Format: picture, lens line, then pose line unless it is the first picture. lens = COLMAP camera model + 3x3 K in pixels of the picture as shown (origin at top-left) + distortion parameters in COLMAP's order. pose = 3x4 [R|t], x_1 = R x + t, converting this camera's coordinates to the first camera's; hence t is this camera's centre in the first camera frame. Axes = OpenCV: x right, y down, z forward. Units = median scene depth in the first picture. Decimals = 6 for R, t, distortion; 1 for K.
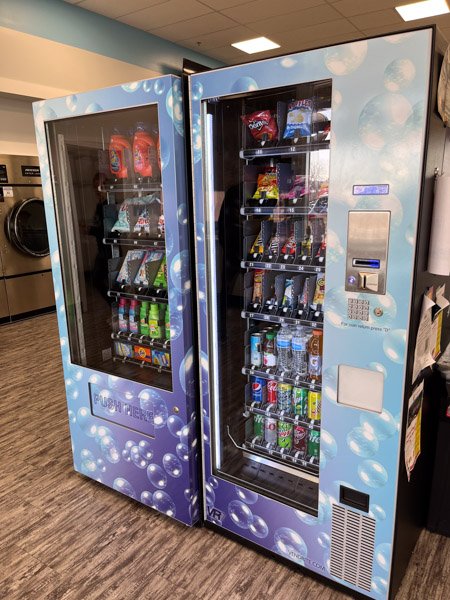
lens RADIAL K [[448.9, 0, 229.5], [0, 448.9, 302.3], [0, 0, 1]] dist [0.048704, -0.067404]
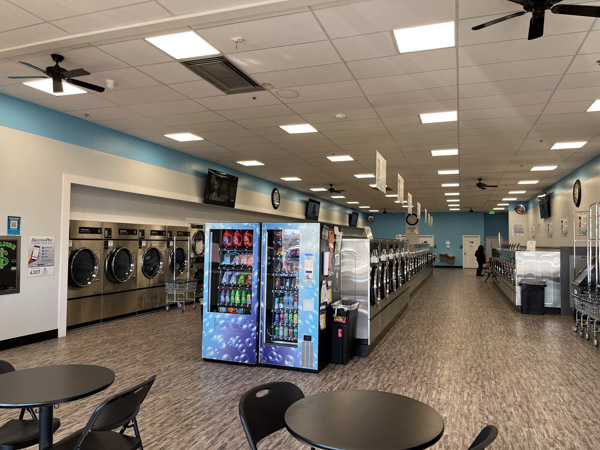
lens RADIAL K [[448.9, 0, 295.6], [0, 448.9, 223.7], [0, 0, 1]] dist [0.048704, -0.067404]
pose [[0.974818, 0.043696, 0.218681, -0.520993], [0.017348, 0.962785, -0.269712, 0.424498], [-0.222328, 0.266714, 0.937781, -2.100175]]
